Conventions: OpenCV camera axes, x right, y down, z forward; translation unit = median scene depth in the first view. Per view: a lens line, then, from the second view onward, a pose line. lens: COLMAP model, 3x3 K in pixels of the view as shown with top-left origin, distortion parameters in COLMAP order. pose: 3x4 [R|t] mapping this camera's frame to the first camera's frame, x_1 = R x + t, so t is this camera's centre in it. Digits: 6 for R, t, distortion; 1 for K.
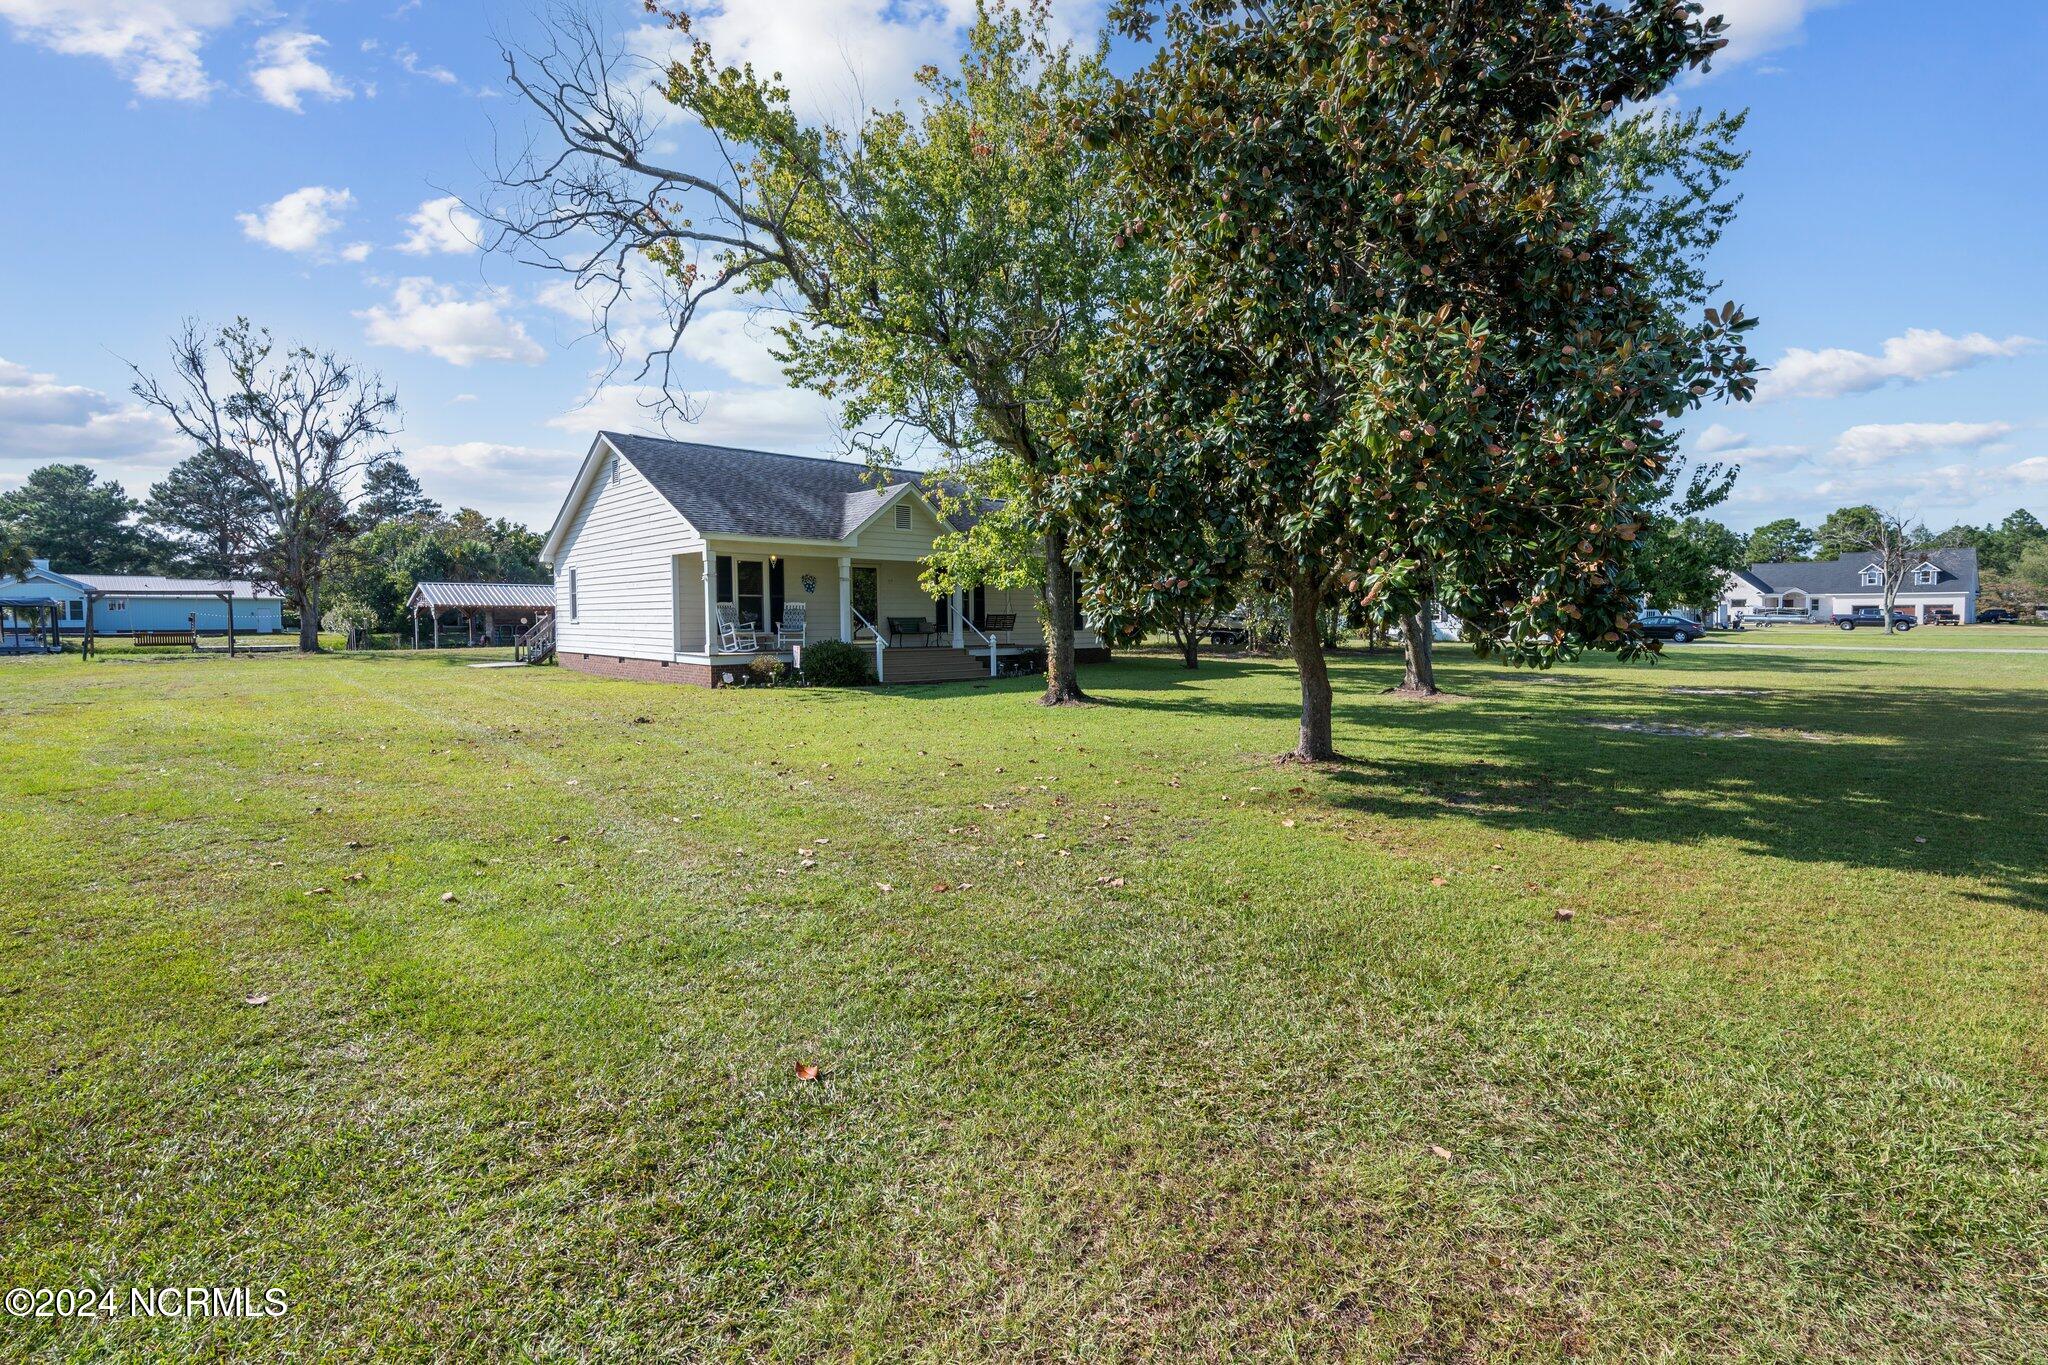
lens RADIAL K [[976.2, 0, 1024.0], [0, 976.2, 682.5], [0, 0, 1]] dist [0.025559, -0.000215]
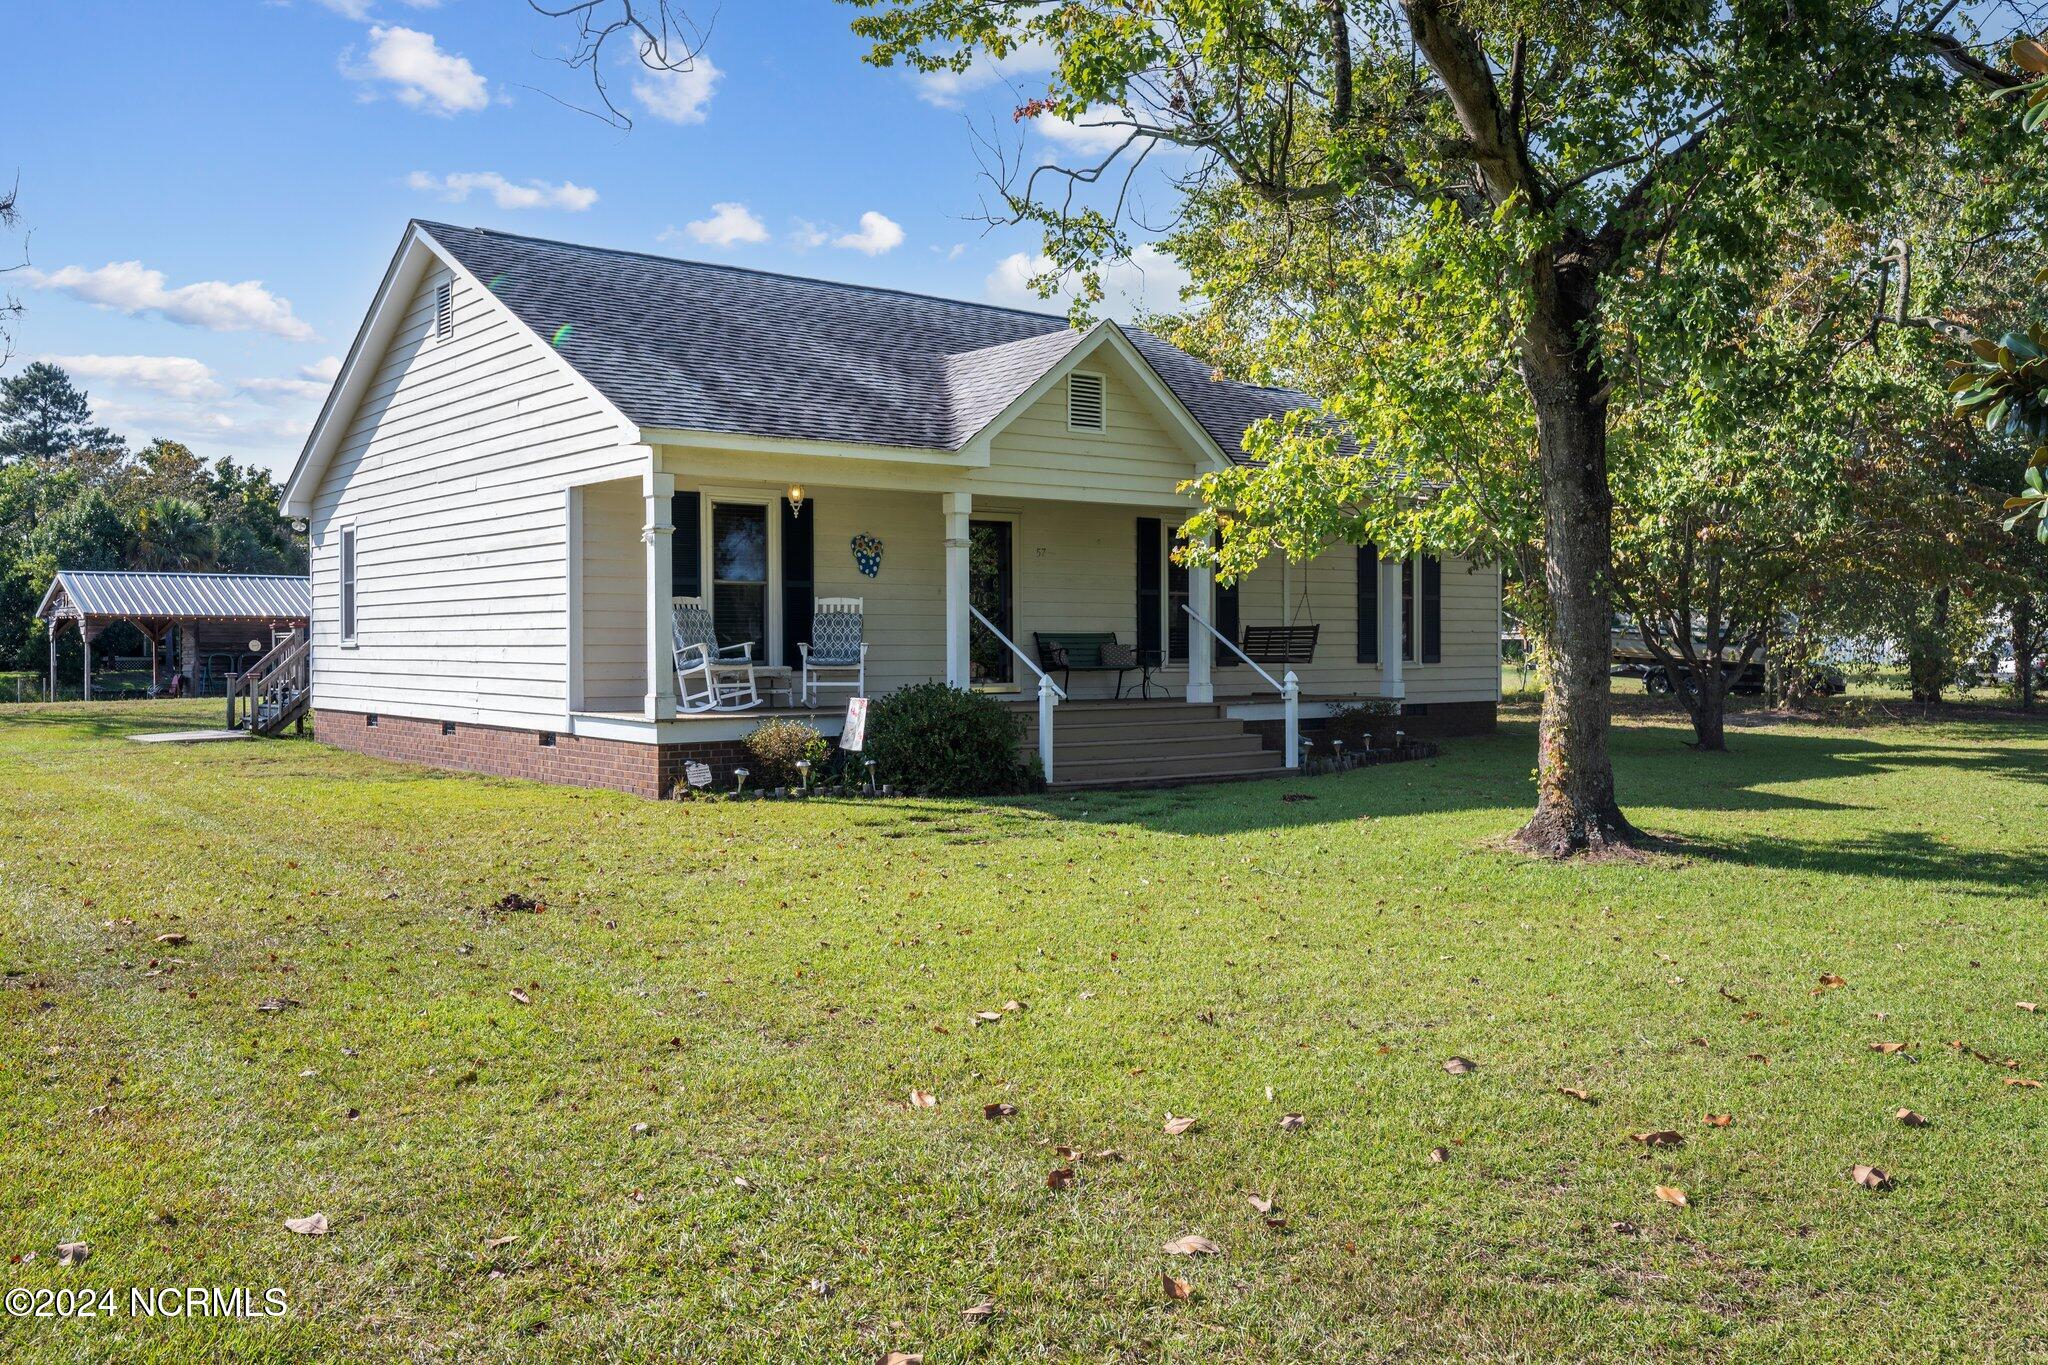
lens RADIAL K [[1733.3, 0, 1024.0], [0, 1733.3, 682.5], [0, 0, 1]] dist [0.000061, 0.015874]
pose [[0.998187, 0.001381, -0.060169, -0.086945], [-0.004053, 0.999009, -0.044316, -0.008549], [0.060049, 0.044479, 0.997204, 0.195193]]
